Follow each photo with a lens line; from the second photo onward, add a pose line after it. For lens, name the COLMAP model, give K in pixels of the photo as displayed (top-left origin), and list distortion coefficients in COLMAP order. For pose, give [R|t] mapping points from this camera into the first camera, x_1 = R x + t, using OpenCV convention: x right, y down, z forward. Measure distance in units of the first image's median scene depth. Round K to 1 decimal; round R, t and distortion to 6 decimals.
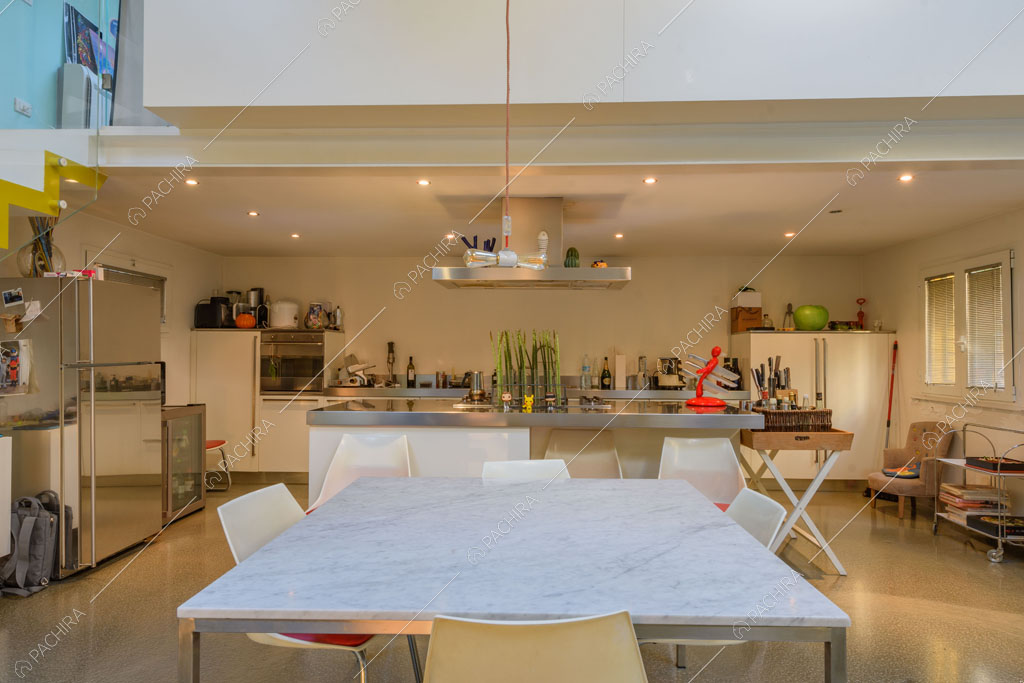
lens RADIAL K [[623.5, 0, 512.1], [0, 623.5, 345.9], [0, 0, 1]] dist [-0.001490, -0.001268]
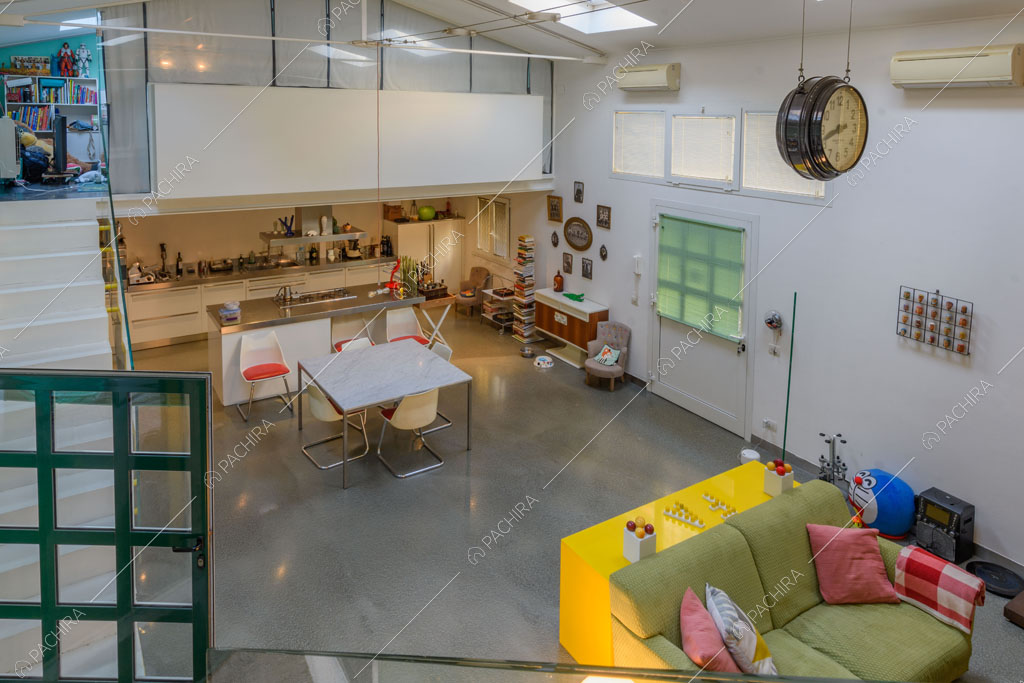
lens RADIAL K [[653.9, 0, 494.0], [0, 653.9, 163.0], [0, 0, 1]] dist [0.000438, 0.002950]
pose [[0.810950, -0.034866, 0.584076, -0.557135], [-0.019718, 0.996028, 0.086833, -0.414929], [-0.584784, -0.081934, 0.807041, -0.769626]]
